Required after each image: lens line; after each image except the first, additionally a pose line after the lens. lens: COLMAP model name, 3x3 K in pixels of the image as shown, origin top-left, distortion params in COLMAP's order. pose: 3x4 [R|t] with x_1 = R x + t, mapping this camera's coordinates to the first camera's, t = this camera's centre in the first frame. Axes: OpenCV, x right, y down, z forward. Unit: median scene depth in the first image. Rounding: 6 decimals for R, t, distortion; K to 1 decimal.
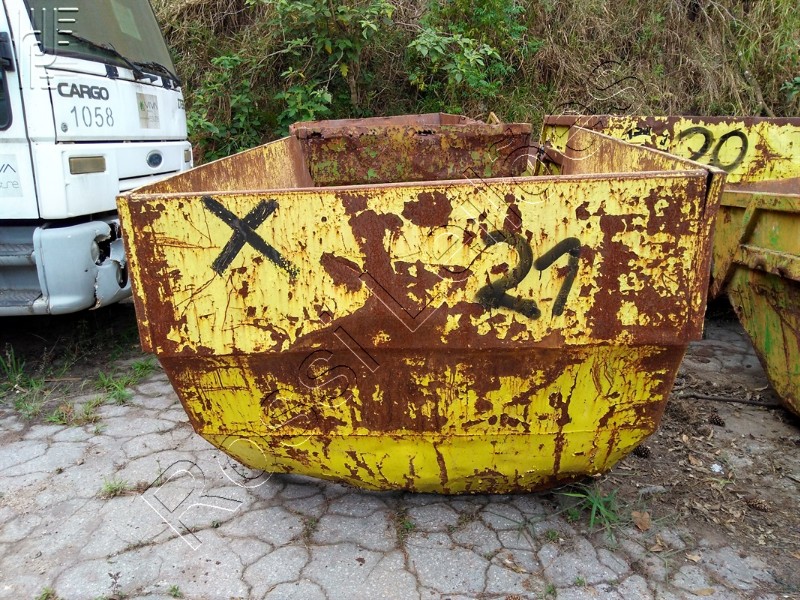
lens RADIAL K [[634.1, 0, 405.3], [0, 634.1, 297.3], [0, 0, 1]] dist [0.070923, -0.095767]
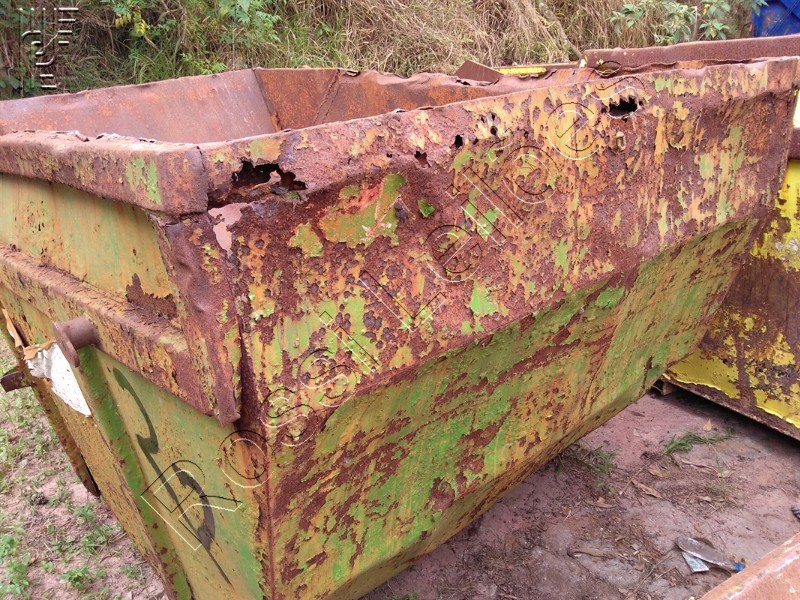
lens RADIAL K [[634.1, 0, 401.1], [0, 634.1, 301.8], [0, 0, 1]] dist [0.070923, -0.095767]
pose [[0.850262, -0.229322, 0.473778, -0.232371], [0.203556, 0.973329, 0.105808, -0.278661], [-0.485406, 0.006476, 0.874265, 0.999070]]
